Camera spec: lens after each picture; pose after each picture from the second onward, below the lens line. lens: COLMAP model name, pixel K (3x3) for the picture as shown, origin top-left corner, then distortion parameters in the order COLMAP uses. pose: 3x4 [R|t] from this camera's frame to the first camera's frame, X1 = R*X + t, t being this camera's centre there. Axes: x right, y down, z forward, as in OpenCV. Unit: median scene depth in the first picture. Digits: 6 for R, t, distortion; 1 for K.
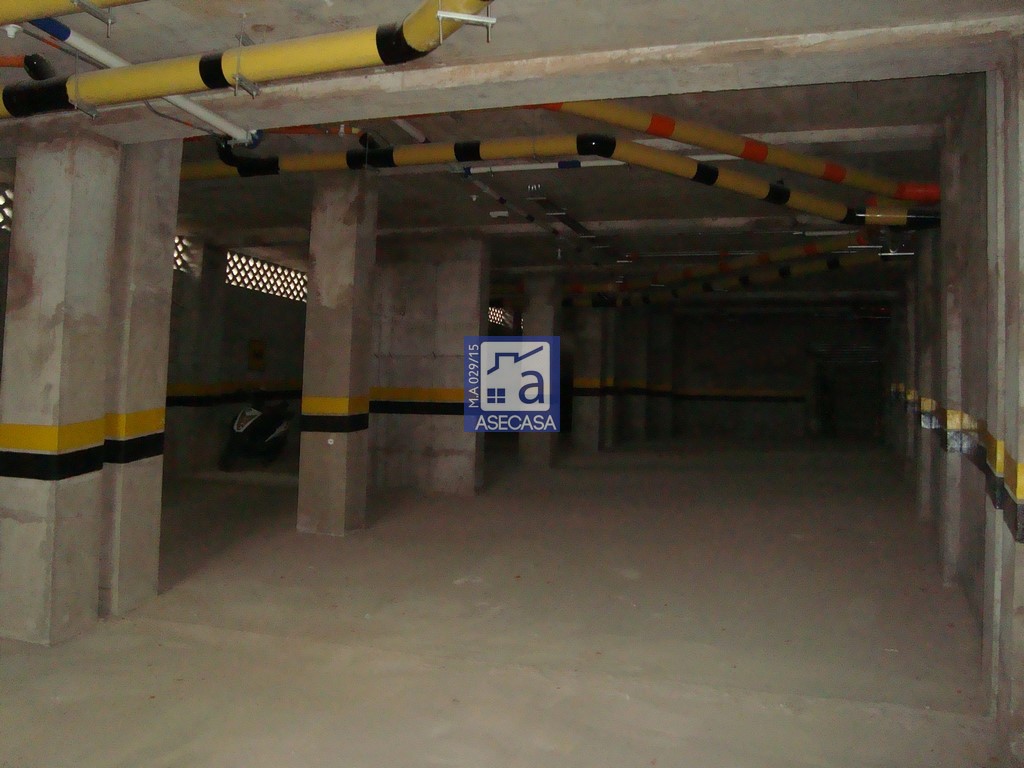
lens RADIAL K [[1001.0, 0, 498.2], [0, 1001.0, 381.4], [0, 0, 1]] dist [-0.204876, 0.201471]
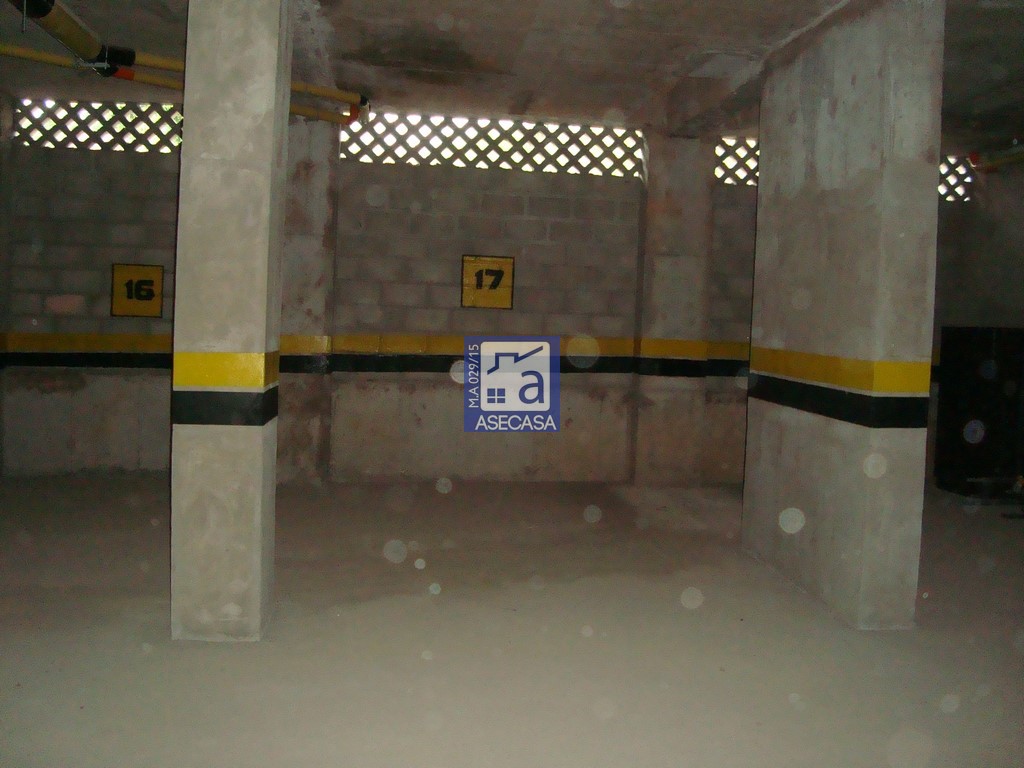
lens RADIAL K [[1001.0, 0, 498.2], [0, 1001.0, 381.4], [0, 0, 1]] dist [-0.204876, 0.201471]
pose [[0.588230, -0.008431, -0.808650, 0.208187], [0.043457, 0.998830, 0.021198, 0.019211], [0.807525, -0.047611, 0.587908, 0.616933]]
